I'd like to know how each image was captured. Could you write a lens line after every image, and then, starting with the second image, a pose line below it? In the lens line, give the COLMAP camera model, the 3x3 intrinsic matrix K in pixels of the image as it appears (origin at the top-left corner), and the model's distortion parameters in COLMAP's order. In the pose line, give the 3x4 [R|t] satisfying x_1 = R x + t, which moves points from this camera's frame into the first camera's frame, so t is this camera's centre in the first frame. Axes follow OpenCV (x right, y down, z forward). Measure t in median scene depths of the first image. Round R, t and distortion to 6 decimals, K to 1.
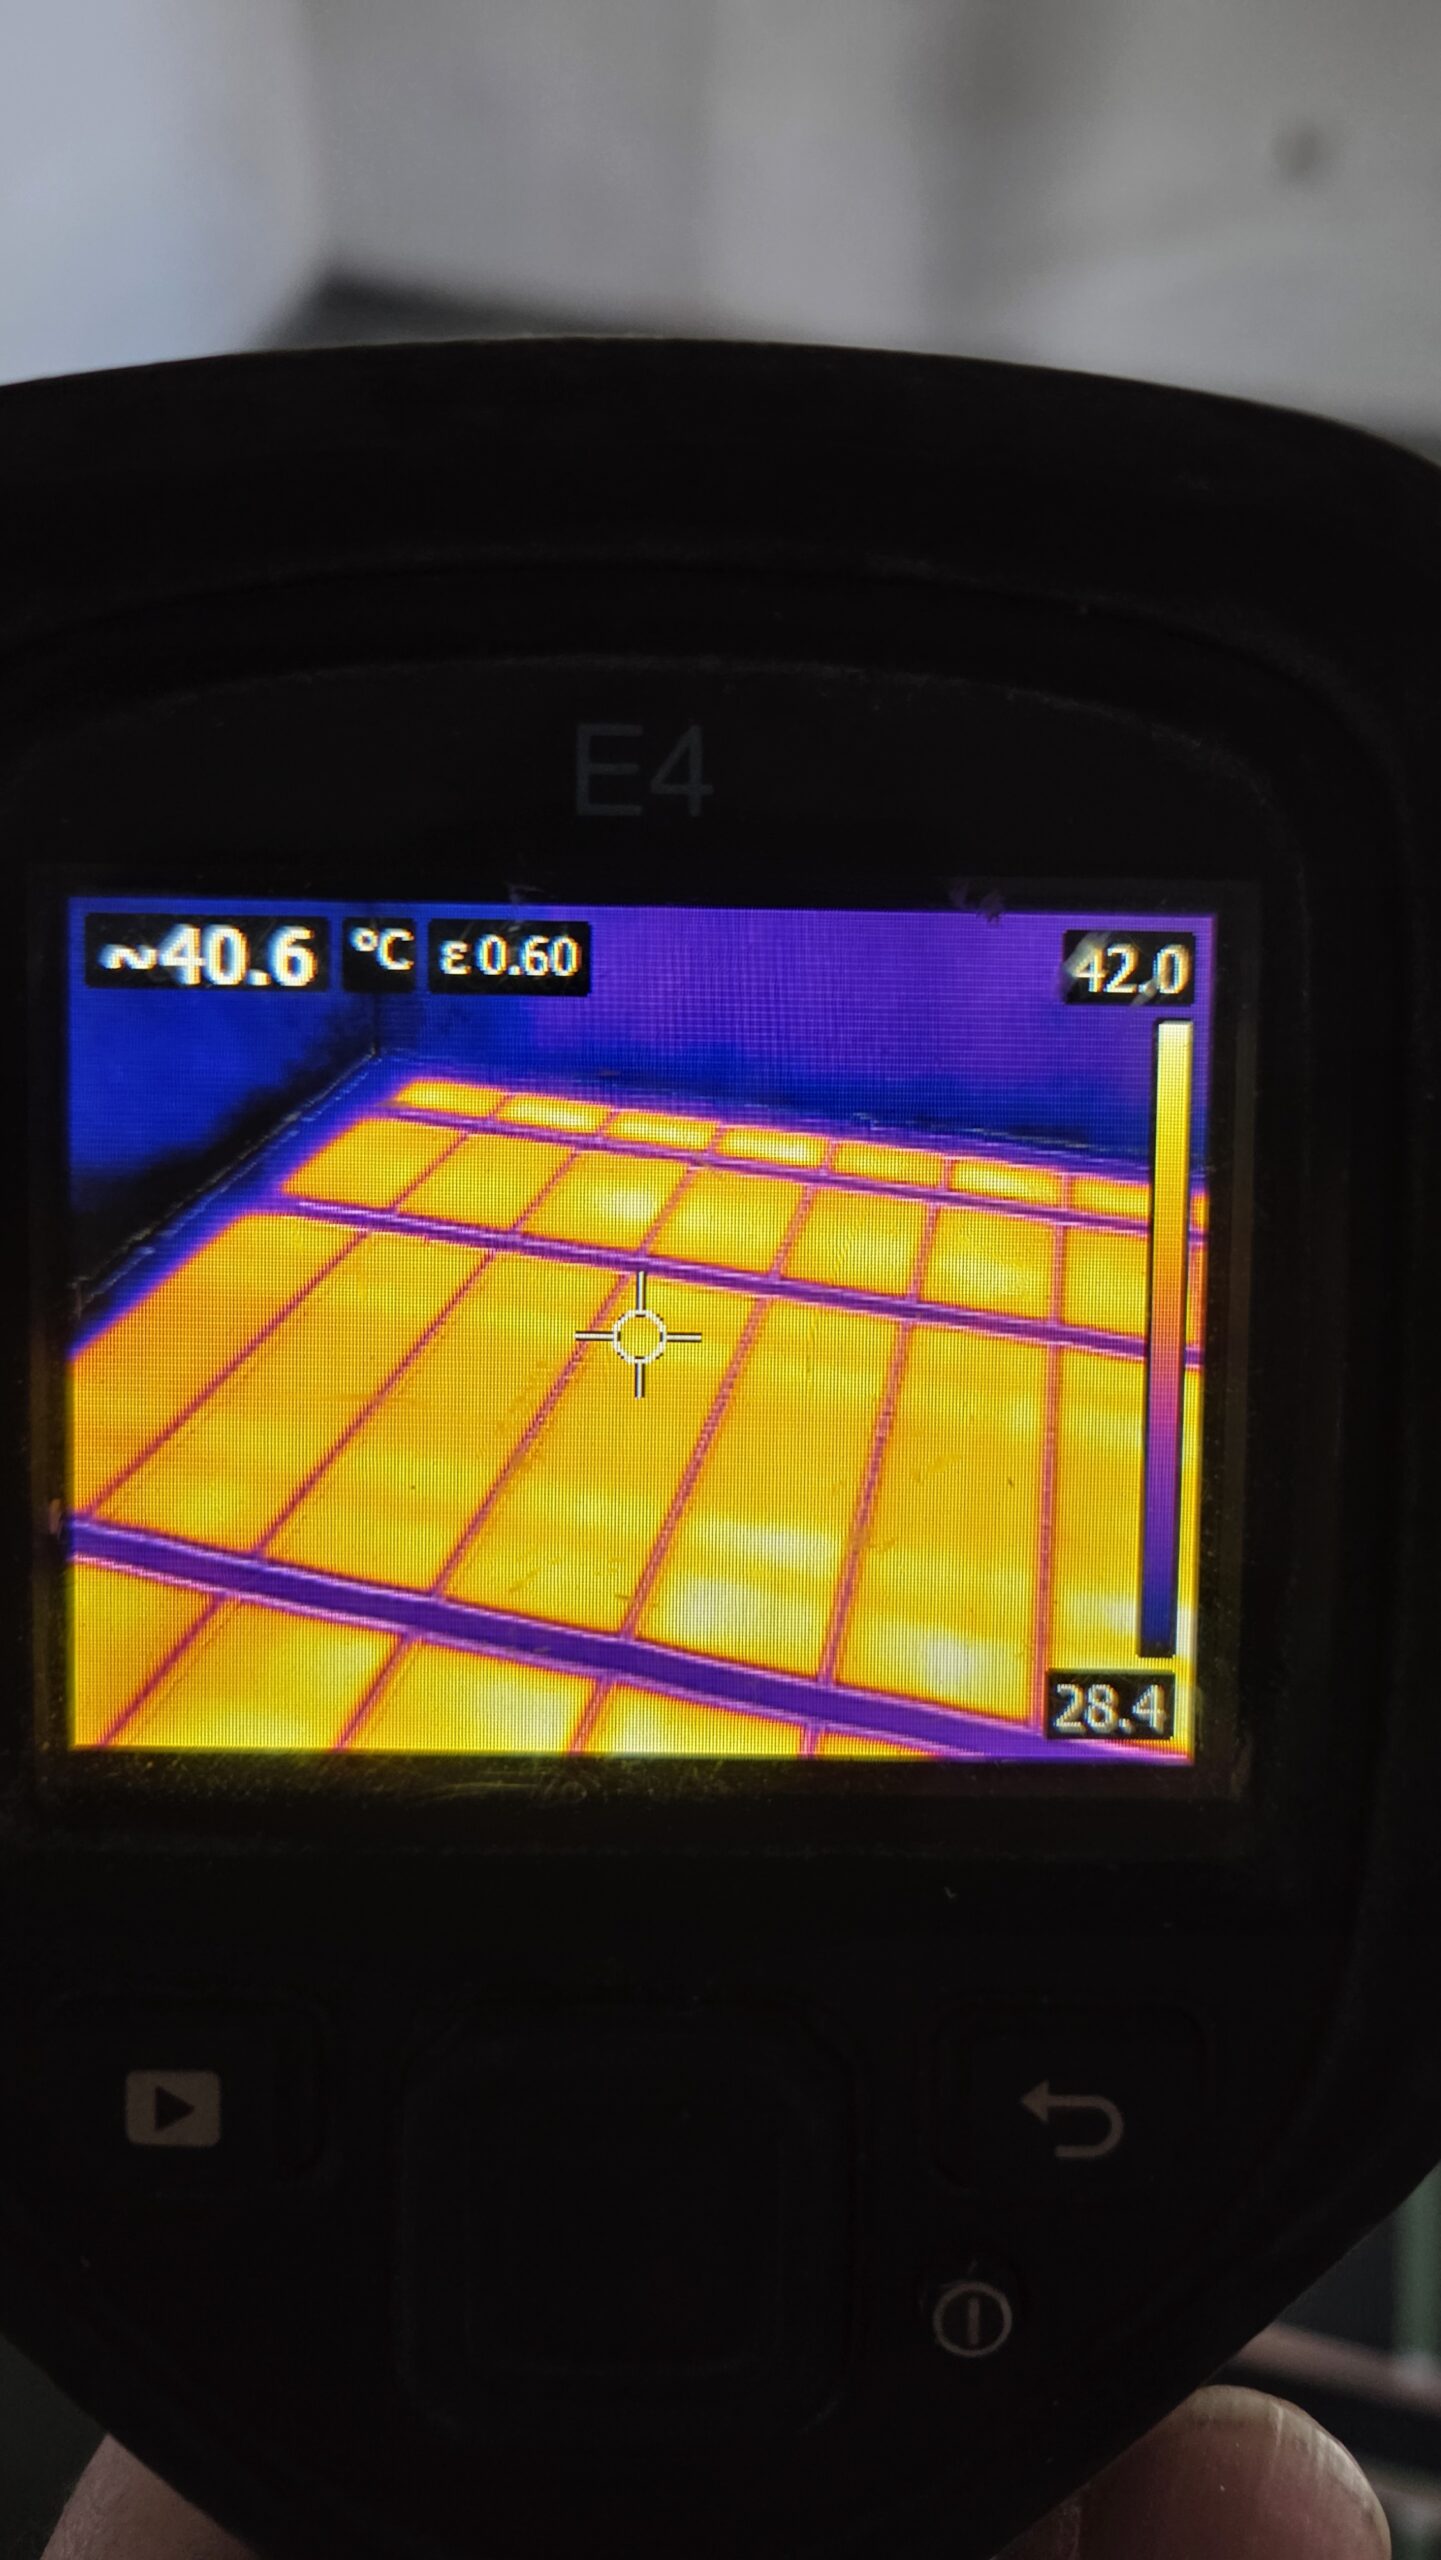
lens RADIAL K [[1829.1, 0, 720.5], [0, 1829.1, 1280.0], [0, 0, 1]] dist [-0.075000, -0.001574]
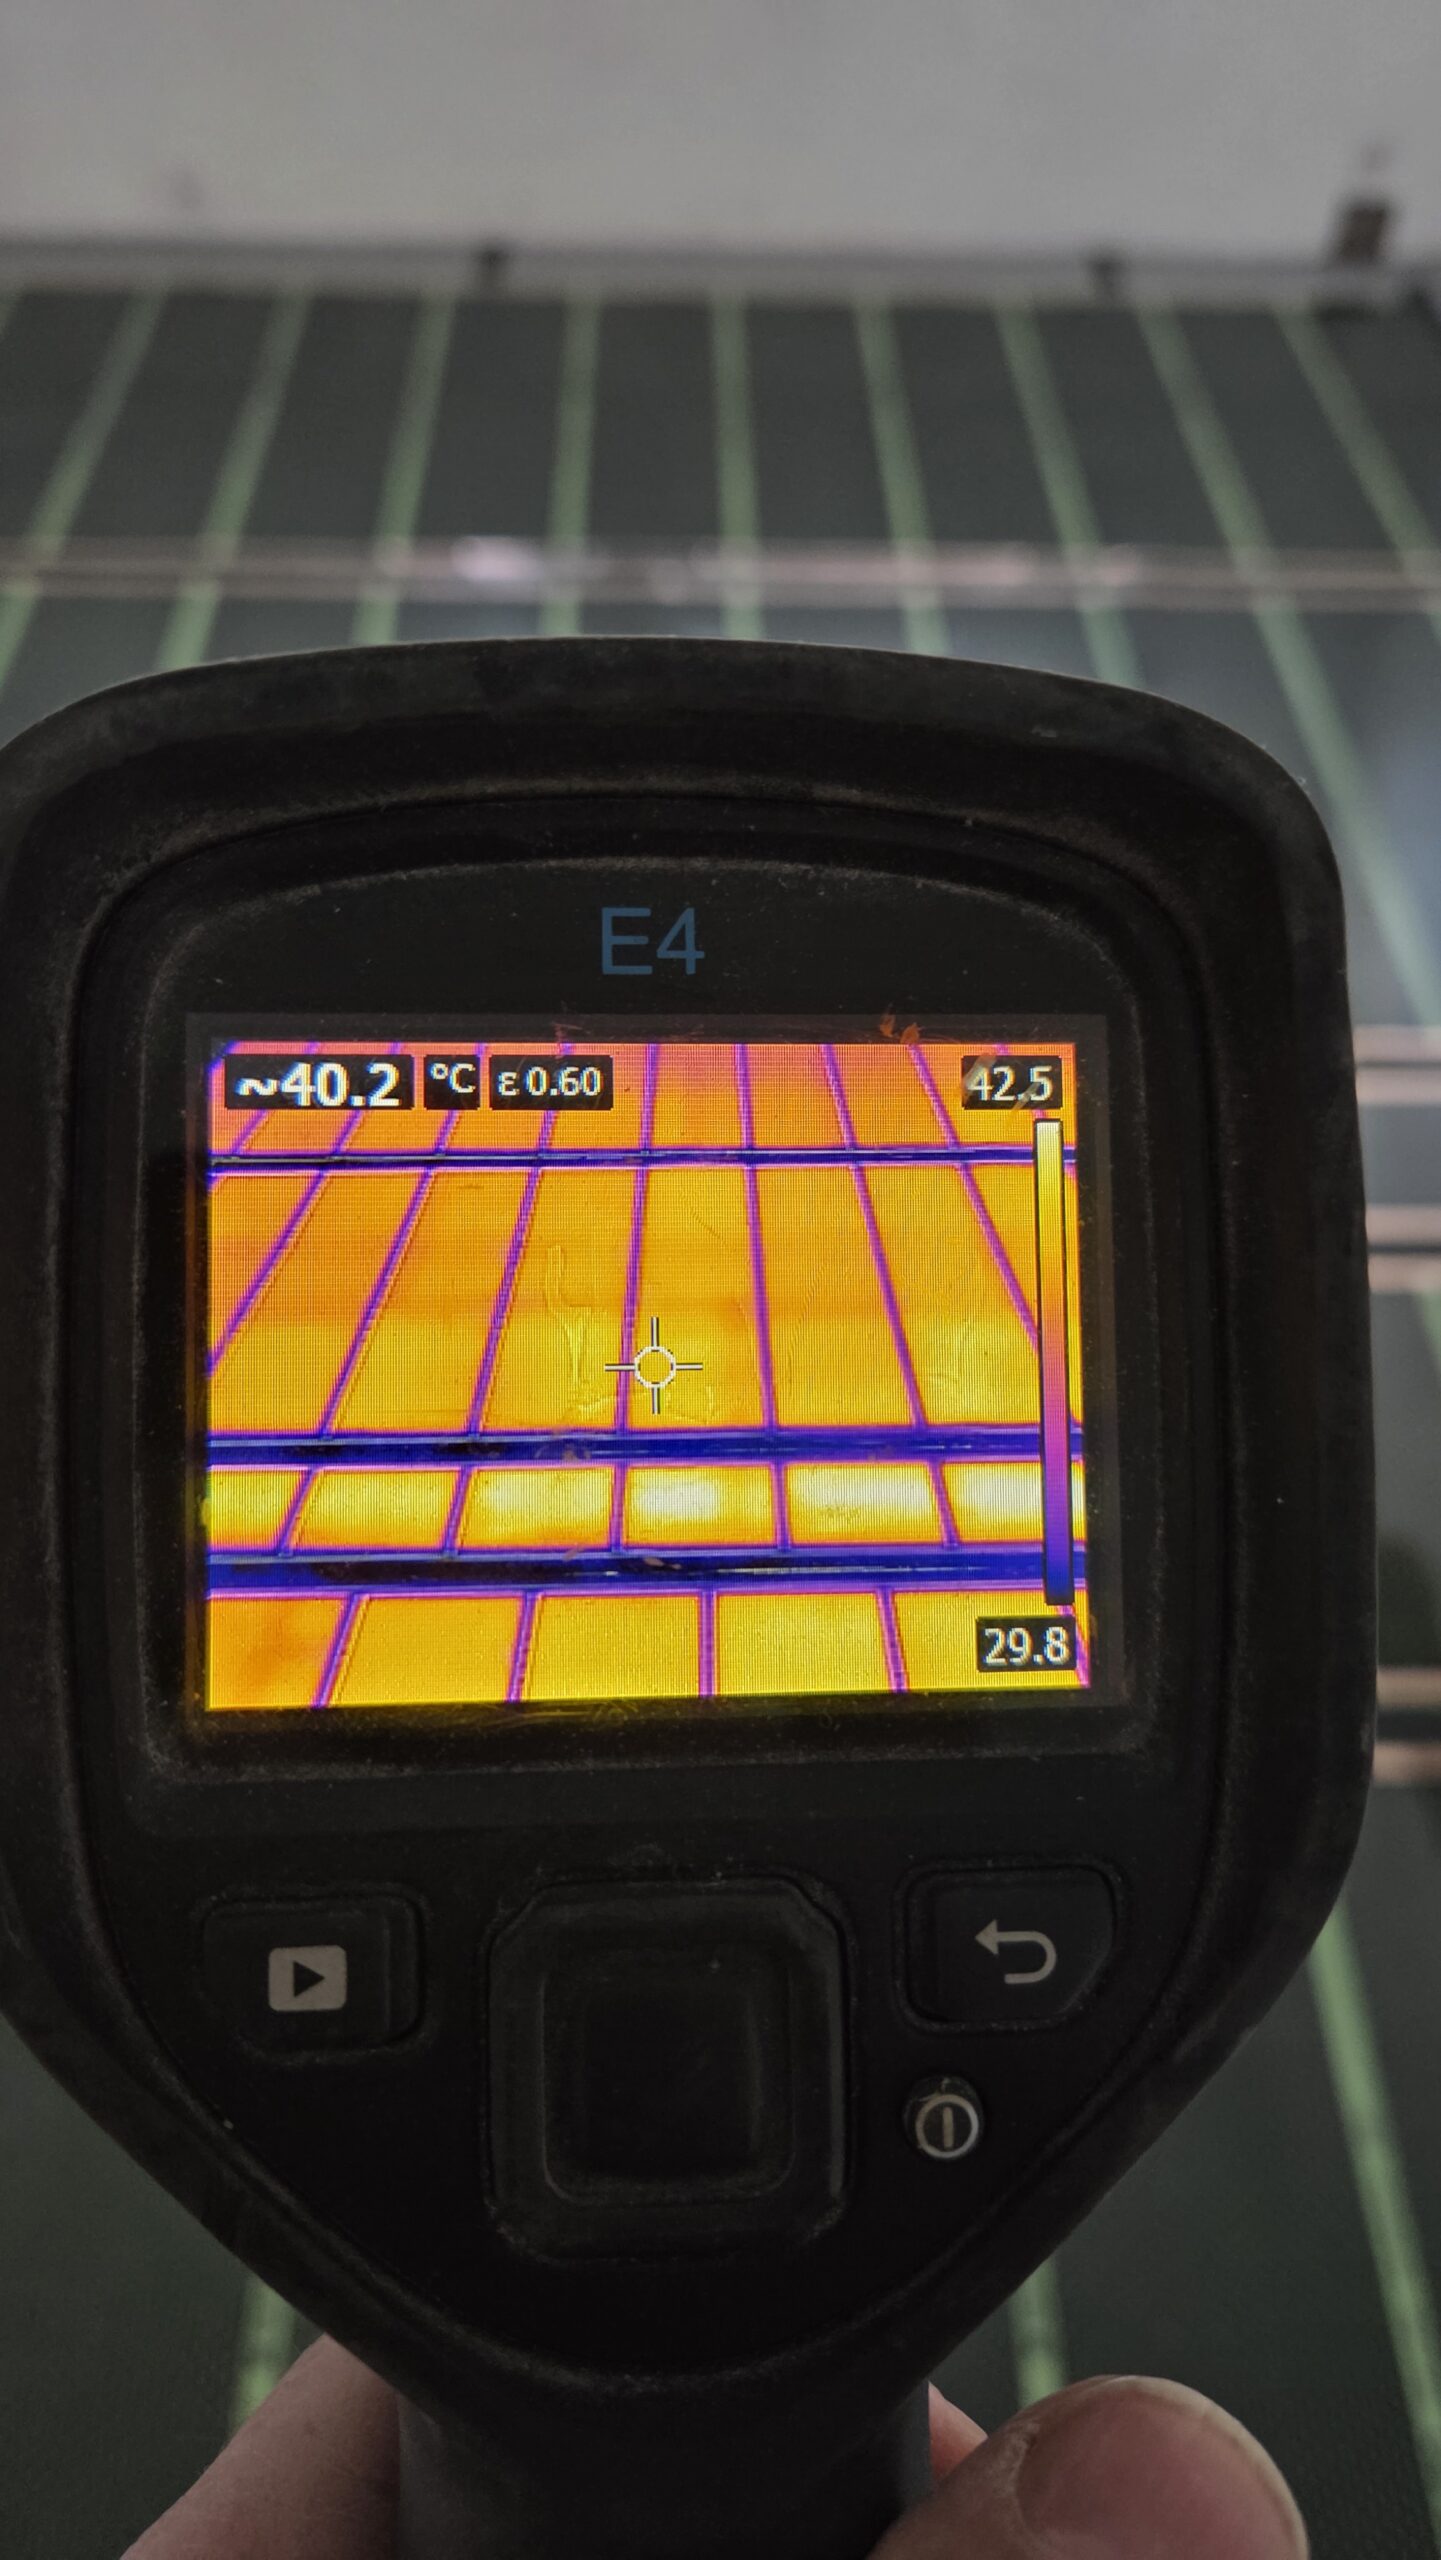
lens RADIAL K [[1829.1, 0, 720.5], [0, 1829.1, 1280.0], [0, 0, 1]] dist [-0.075000, -0.001574]
pose [[0.997516, -0.023069, 0.066559, -0.084457], [0.031035, 0.992138, -0.121243, 0.131103], [-0.063238, 0.123007, 0.990389, -0.306106]]
